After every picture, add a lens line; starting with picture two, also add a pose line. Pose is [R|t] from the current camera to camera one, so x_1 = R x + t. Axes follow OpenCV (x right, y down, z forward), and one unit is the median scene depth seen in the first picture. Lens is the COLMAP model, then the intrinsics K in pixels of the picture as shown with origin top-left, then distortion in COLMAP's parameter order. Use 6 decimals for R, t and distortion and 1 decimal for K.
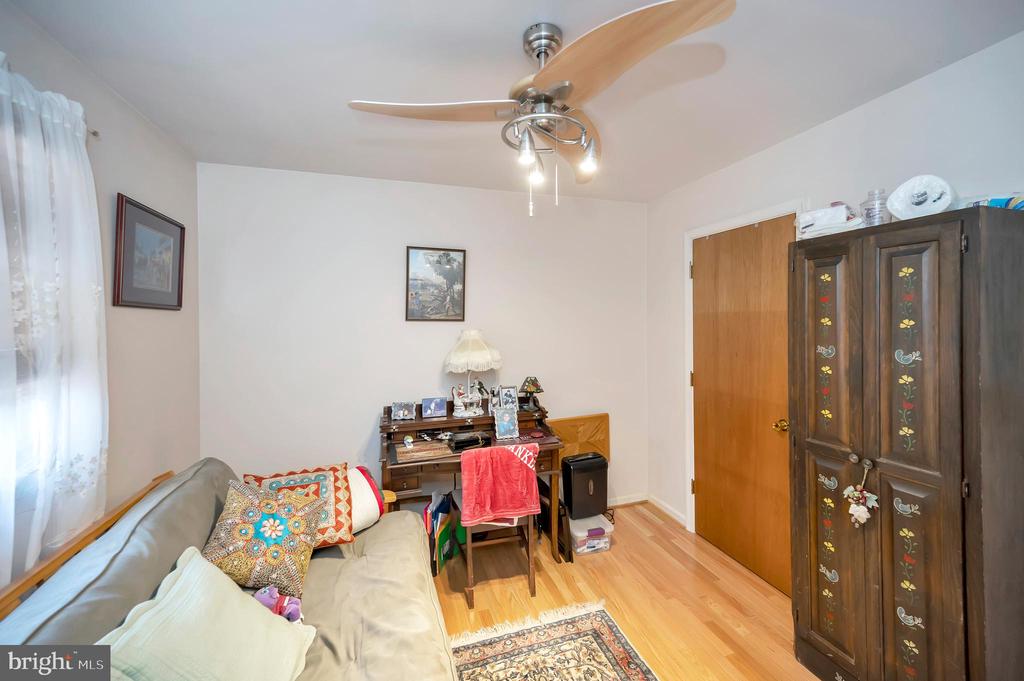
lens RADIAL K [[418.5, 0, 513.5], [0, 418.5, 319.0], [0, 0, 1]] dist [0.022556, -0.000168]
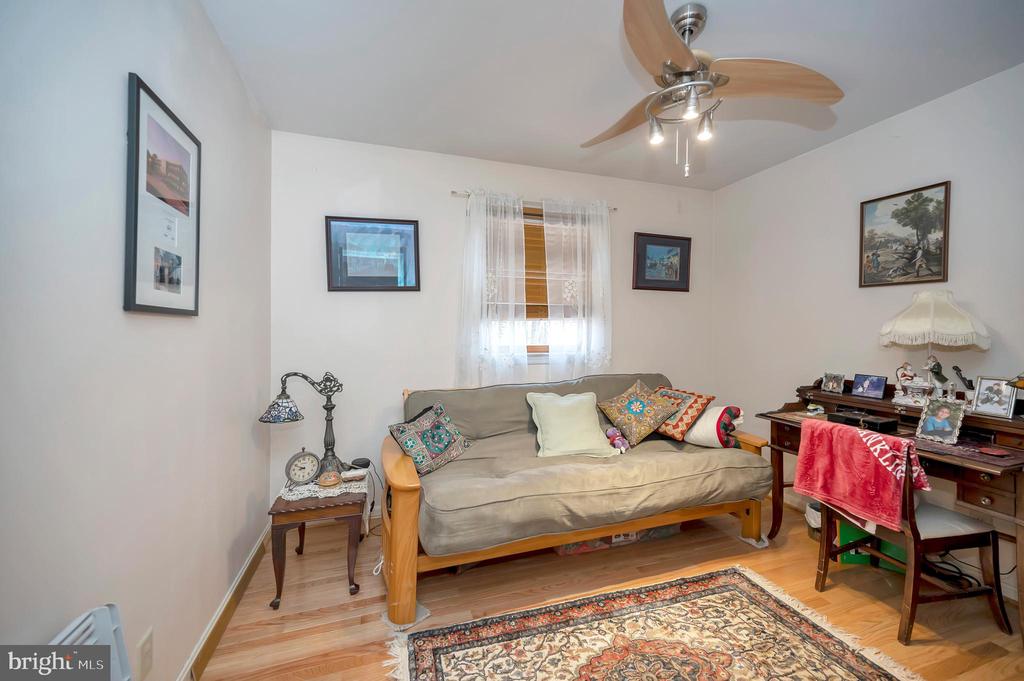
lens RADIAL K [[411.3, 0, 517.9], [0, 411.3, 339.3], [0, 0, 1]] dist [-0.000744, -0.000128]
pose [[0.001171, 0.034993, -0.999387, 0.655652], [-0.002049, 0.999386, 0.034990, 0.090019], [0.999997, 0.002007, 0.001242, 0.292813]]
